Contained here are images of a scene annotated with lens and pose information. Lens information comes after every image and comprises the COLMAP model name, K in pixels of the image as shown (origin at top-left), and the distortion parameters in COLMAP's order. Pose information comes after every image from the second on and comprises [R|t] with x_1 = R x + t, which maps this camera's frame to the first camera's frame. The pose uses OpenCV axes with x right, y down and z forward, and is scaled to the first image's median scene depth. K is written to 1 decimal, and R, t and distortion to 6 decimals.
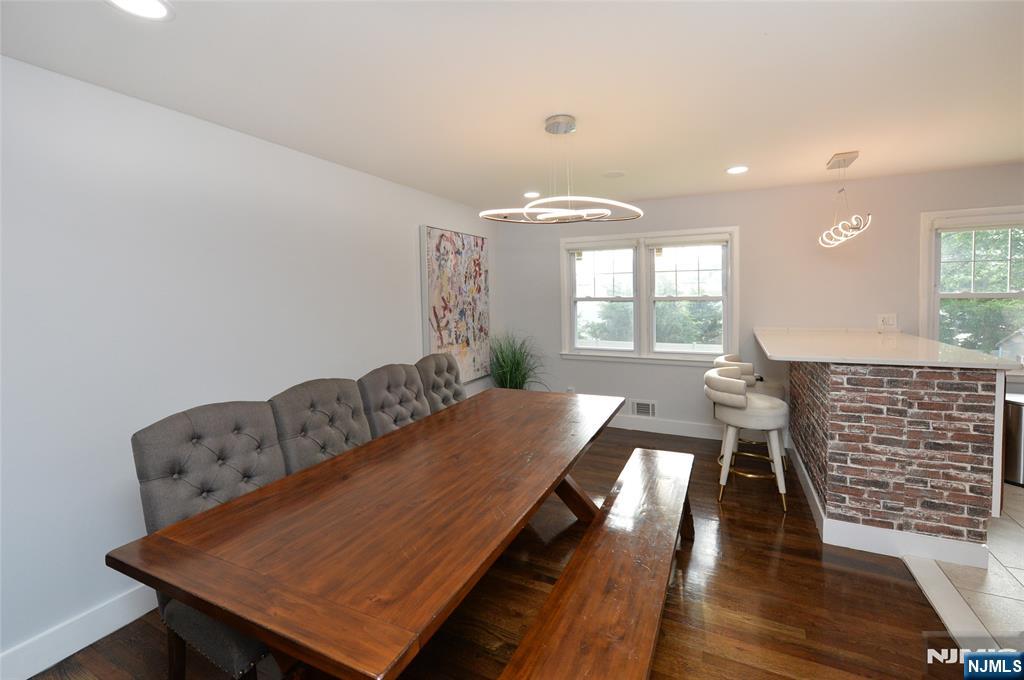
lens RADIAL K [[442.5, 0, 513.5], [0, 442.5, 305.7], [0, 0, 1]] dist [-0.005065, -0.000721]
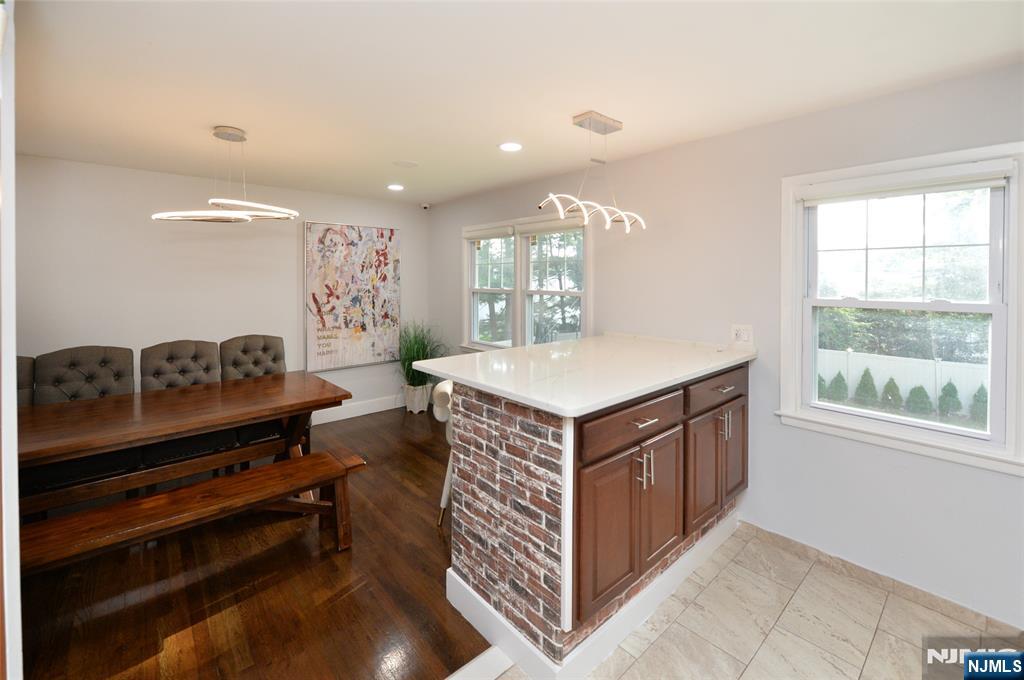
lens RADIAL K [[442.5, 0, 493.2], [0, 442.5, 280.0], [0, 0, 1]] dist [-0.005065, -0.000721]
pose [[0.908766, 0.020070, -0.416824, 1.178570], [-0.030019, 0.999399, -0.017327, -0.042931], [0.416226, 0.028259, 0.908822, 0.292081]]
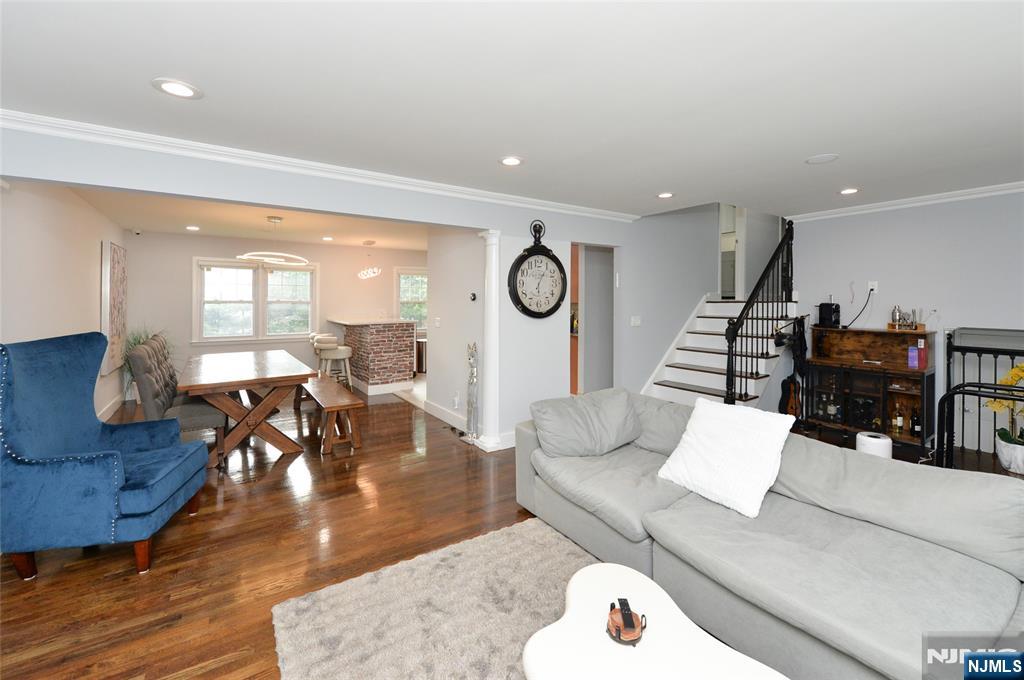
lens RADIAL K [[442.5, 0, 502.0], [0, 442.5, 299.8], [0, 0, 1]] dist [-0.005065, -0.000721]
pose [[0.518539, 0.014549, 0.854930, -1.151462], [0.019394, 0.999398, -0.028770, 0.077122], [-0.854834, 0.031499, 0.517945, -1.058784]]
